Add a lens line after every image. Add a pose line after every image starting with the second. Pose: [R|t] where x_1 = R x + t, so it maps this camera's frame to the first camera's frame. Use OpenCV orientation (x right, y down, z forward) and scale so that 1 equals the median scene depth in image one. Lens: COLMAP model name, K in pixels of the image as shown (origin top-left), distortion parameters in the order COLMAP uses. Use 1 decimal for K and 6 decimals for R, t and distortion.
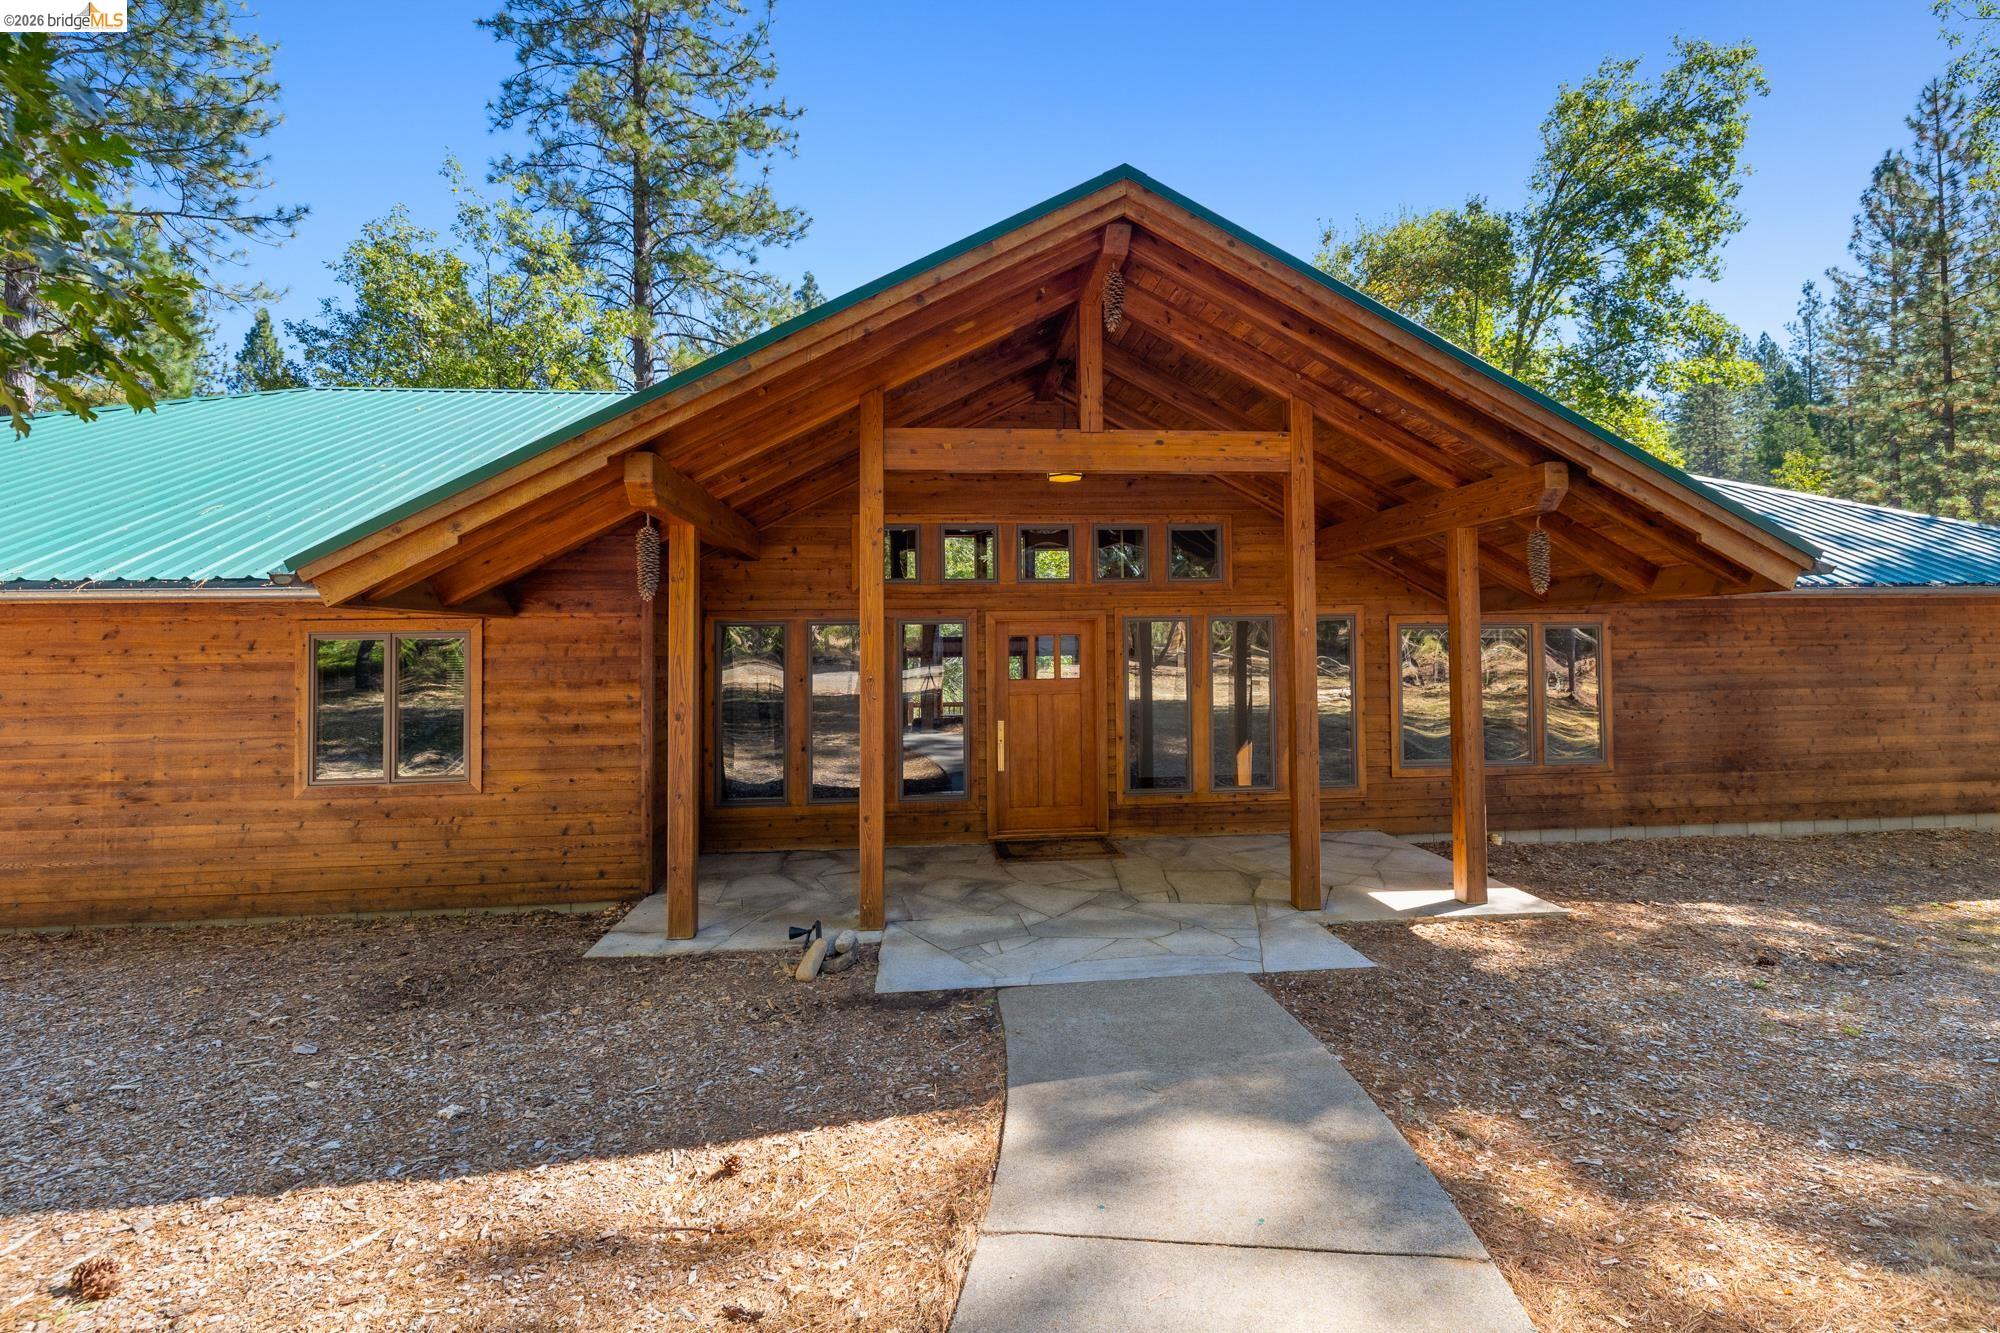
lens RADIAL K [[861.4, 0, 1002.6], [0, 861.4, 658.9], [0, 0, 1]] dist [0.000766, 0.000185]
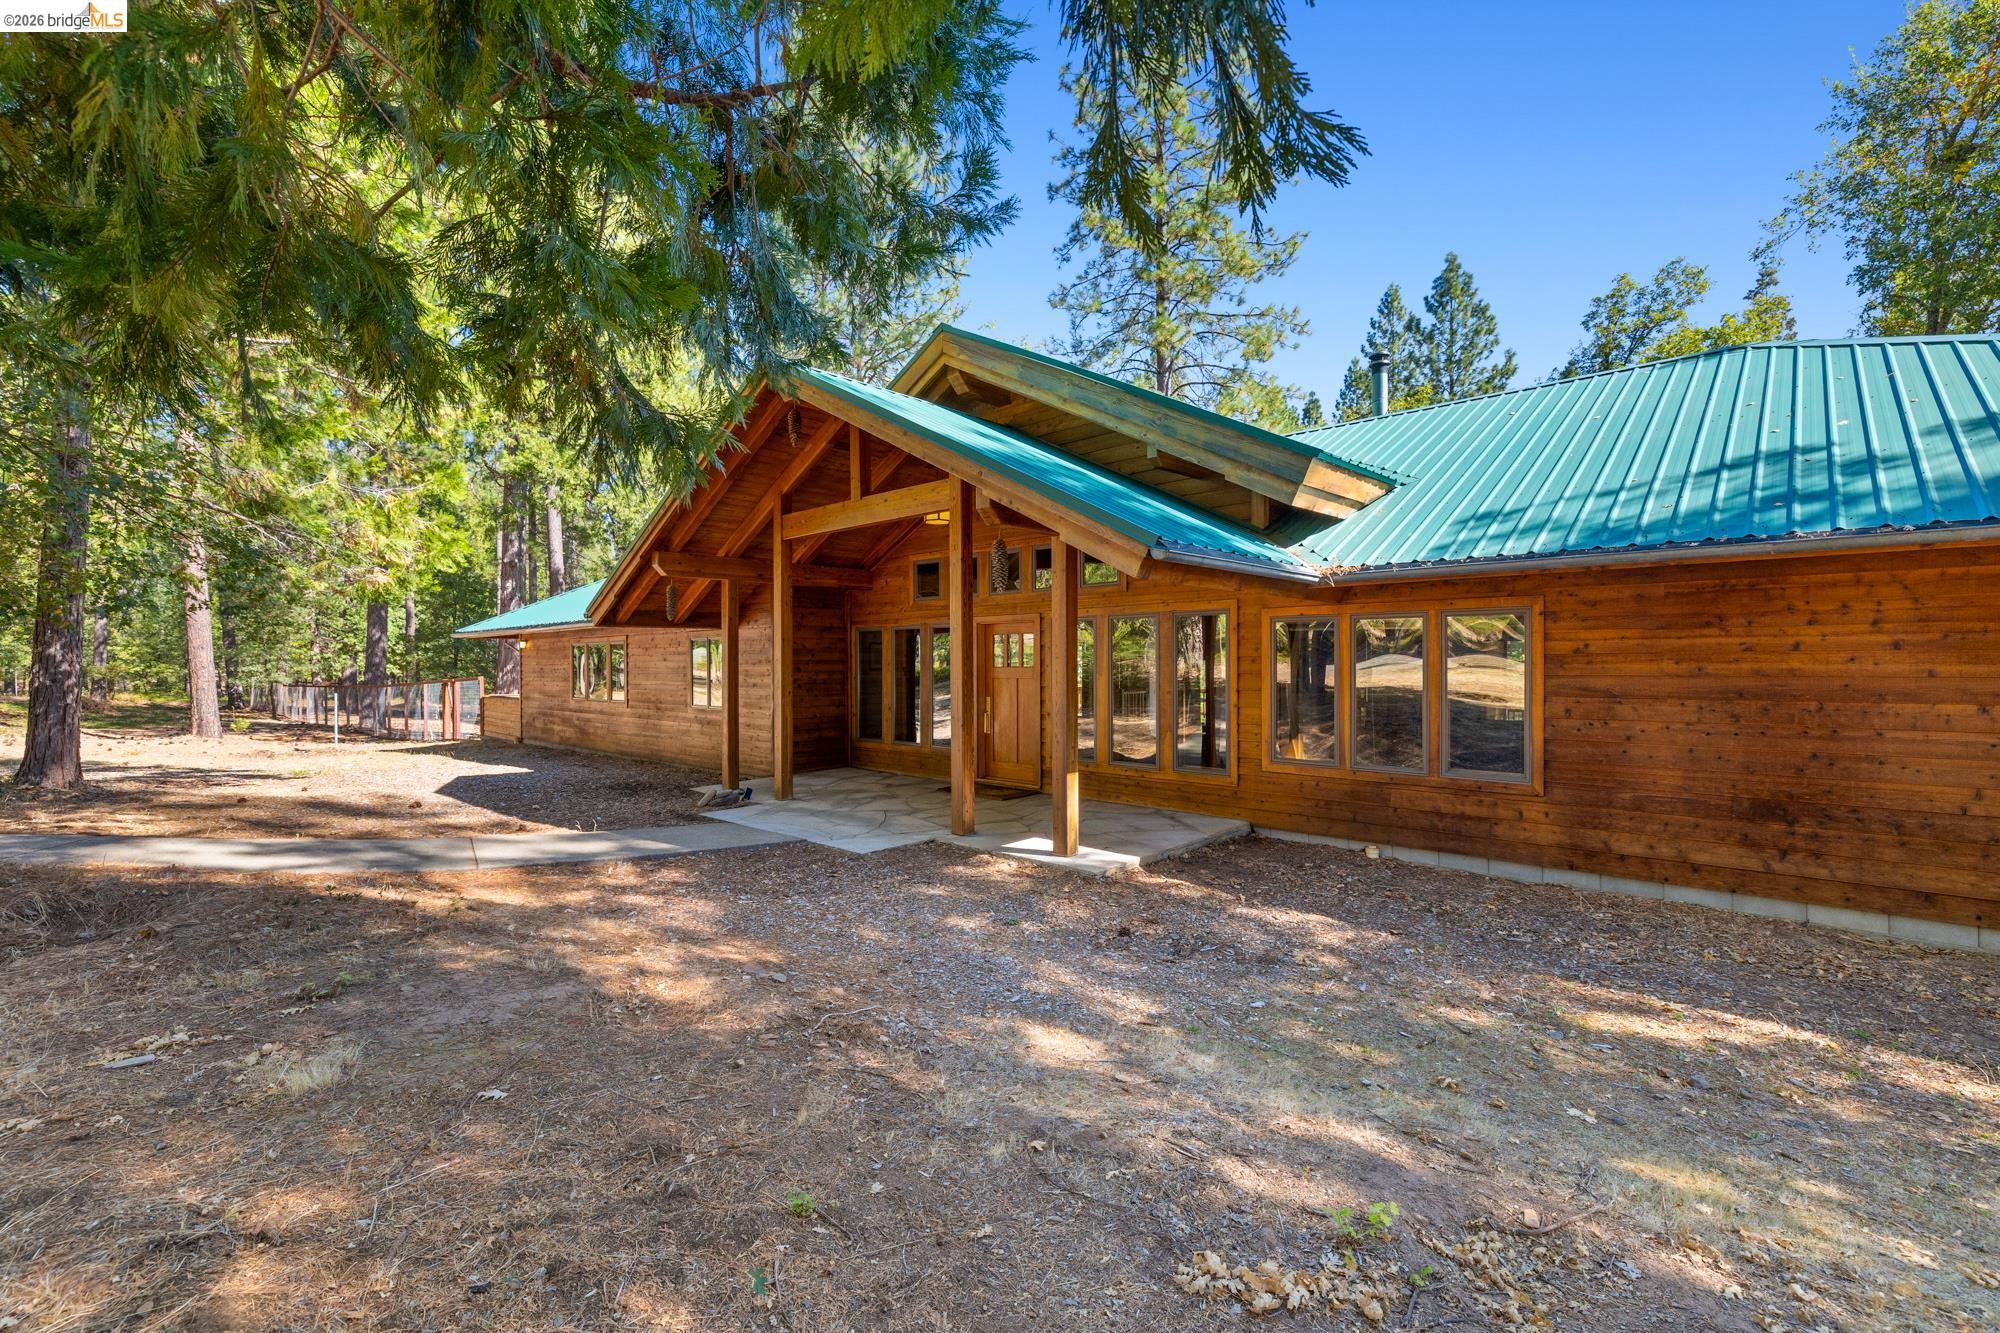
lens RADIAL K [[861.4, 0, 1002.6], [0, 861.4, 658.9], [0, 0, 1]] dist [0.000766, 0.000185]
pose [[0.663385, 0.010899, -0.748199, 0.963349], [-0.003166, 0.999926, 0.011759, -0.002314], [0.748272, -0.005432, 0.663370, 0.109847]]
